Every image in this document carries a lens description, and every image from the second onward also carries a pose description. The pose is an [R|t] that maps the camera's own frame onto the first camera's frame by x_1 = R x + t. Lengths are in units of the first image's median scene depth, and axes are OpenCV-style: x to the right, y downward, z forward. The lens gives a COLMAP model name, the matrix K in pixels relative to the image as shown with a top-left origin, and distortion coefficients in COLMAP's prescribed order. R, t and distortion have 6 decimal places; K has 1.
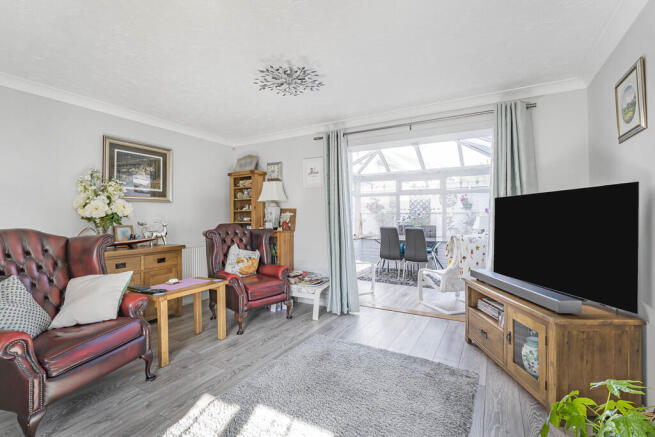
lens RADIAL K [[299.2, 0, 328.6], [0, 299.2, 216.8], [0, 0, 1]] dist [-0.000092, -0.000134]
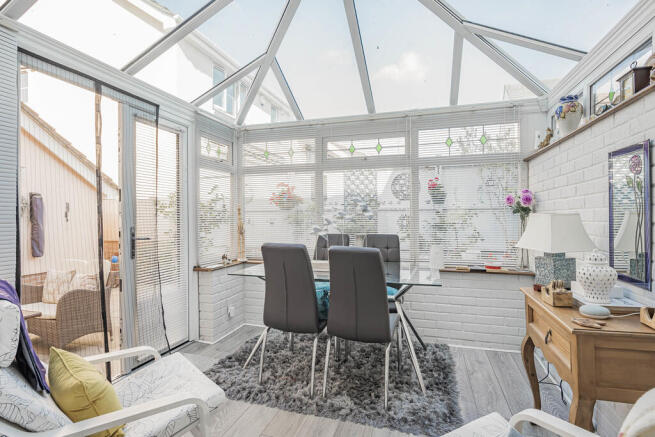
lens RADIAL K [[336.6, 0, 328.1], [0, 336.6, 218.5], [0, 0, 1]] dist [-0.002137, -0.000171]
pose [[0.977565, -0.002635, 0.210619, 0.130472], [0.002281, 0.999996, 0.001920, 0.003425], [-0.210623, -0.001396, 0.977566, 0.468081]]
